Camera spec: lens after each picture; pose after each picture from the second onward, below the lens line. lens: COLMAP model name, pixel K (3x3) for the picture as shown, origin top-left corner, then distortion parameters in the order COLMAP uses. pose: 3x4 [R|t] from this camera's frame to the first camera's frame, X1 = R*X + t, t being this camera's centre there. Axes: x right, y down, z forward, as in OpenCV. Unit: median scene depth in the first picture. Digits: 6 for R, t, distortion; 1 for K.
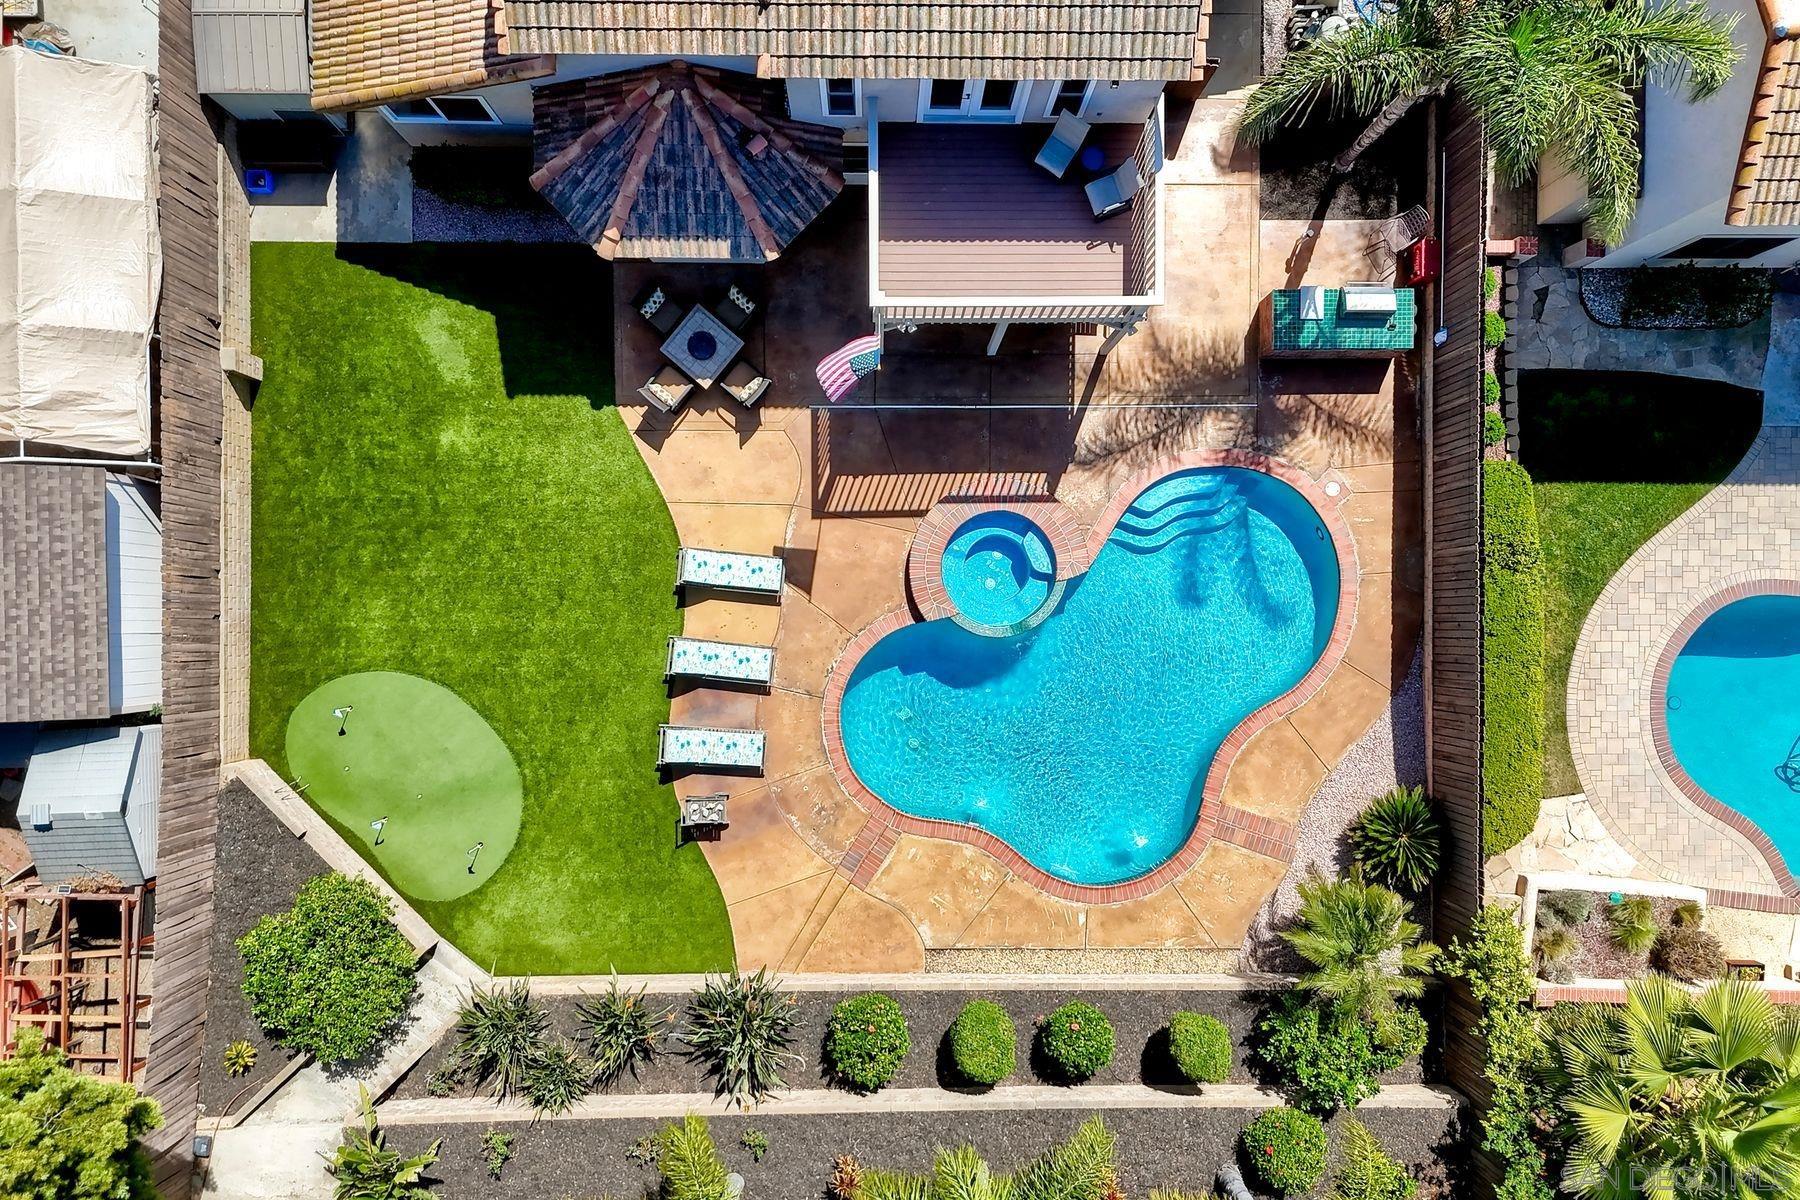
lens RADIAL K [[1343.4, 0, 911.8], [0, 1343.4, 599.9], [0, 0, 1]] dist [0.034409, -0.010860]
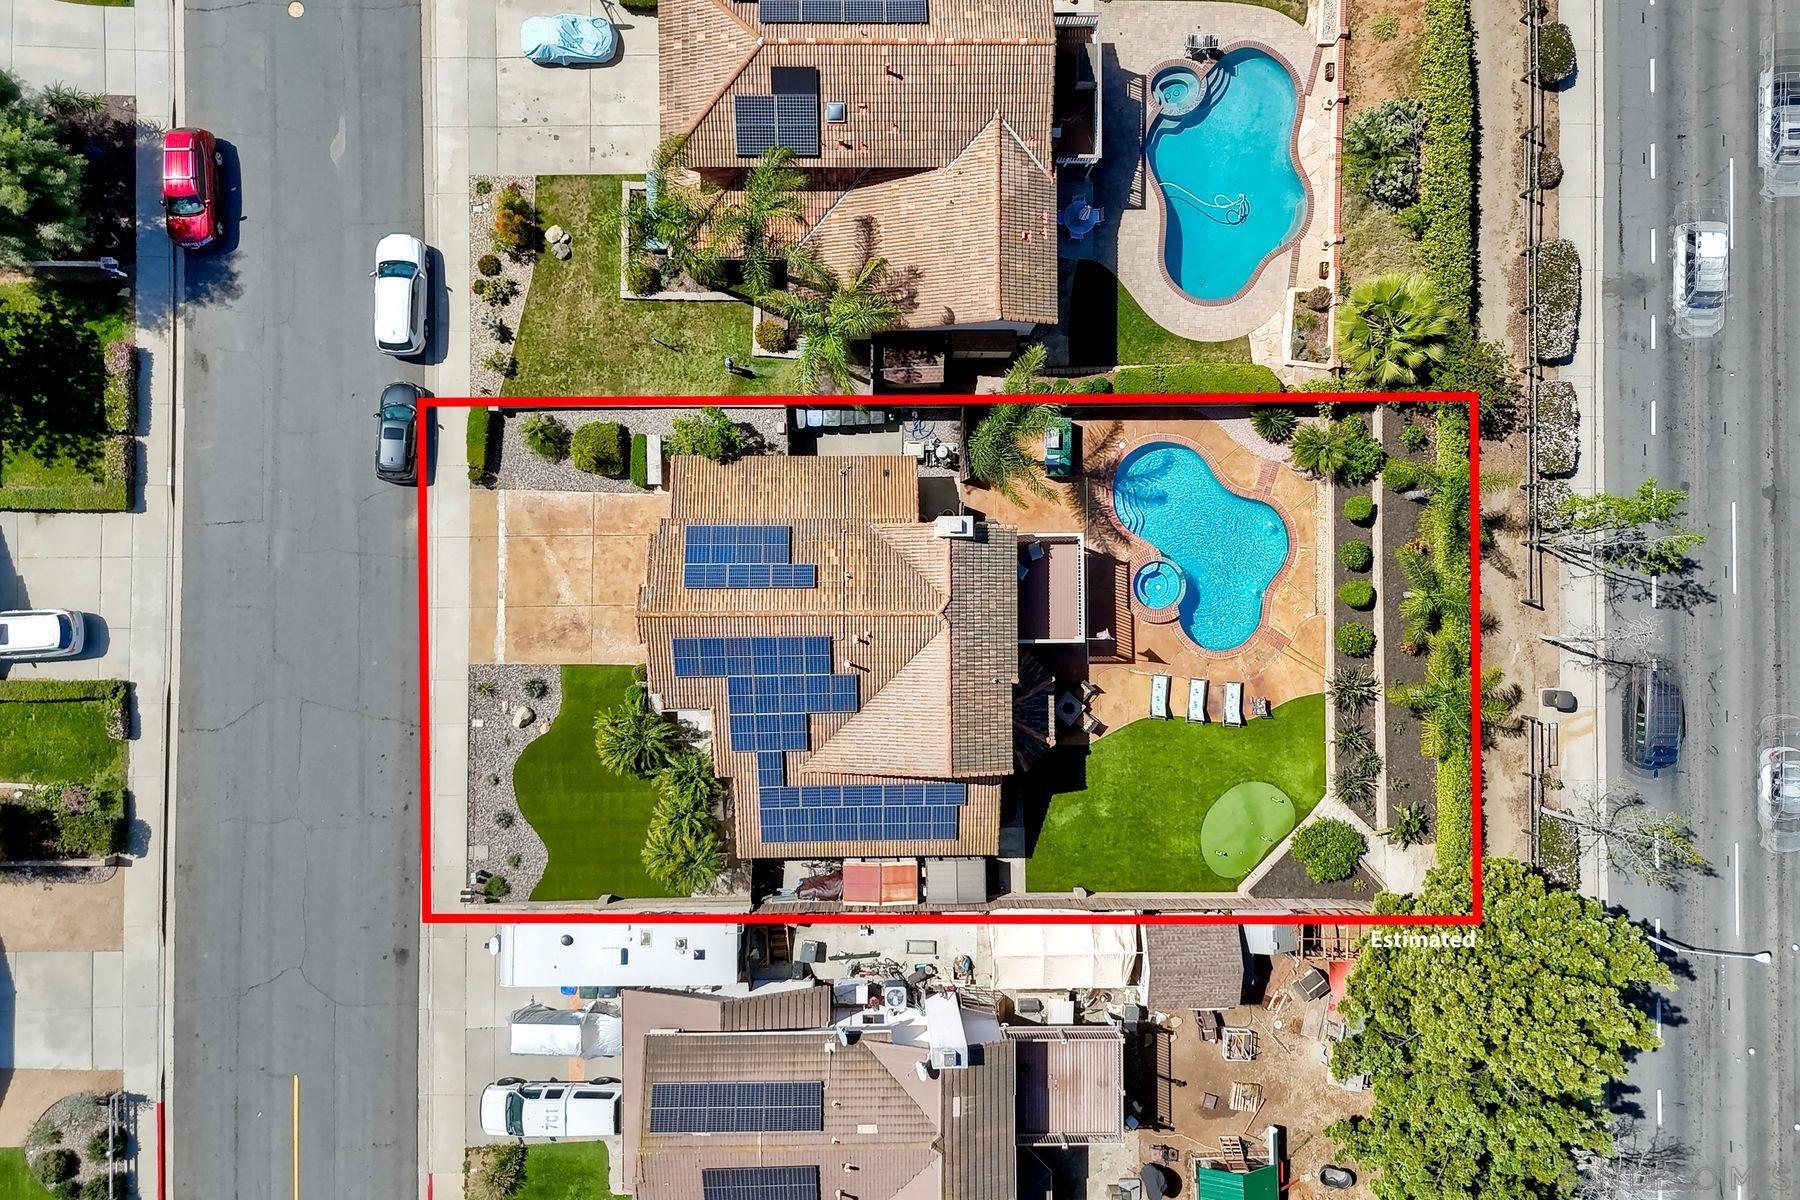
lens RADIAL K [[1259.7, 0, 900.0], [0, 1259.7, 600.0], [0, 0, 1]] dist [0.008230, -0.000907]
pose [[-0.002209, -0.999789, -0.020408, 0.086135], [0.999984, -0.002102, -0.005237, -0.474087], [0.005193, -0.020419, 0.999778, -1.258990]]
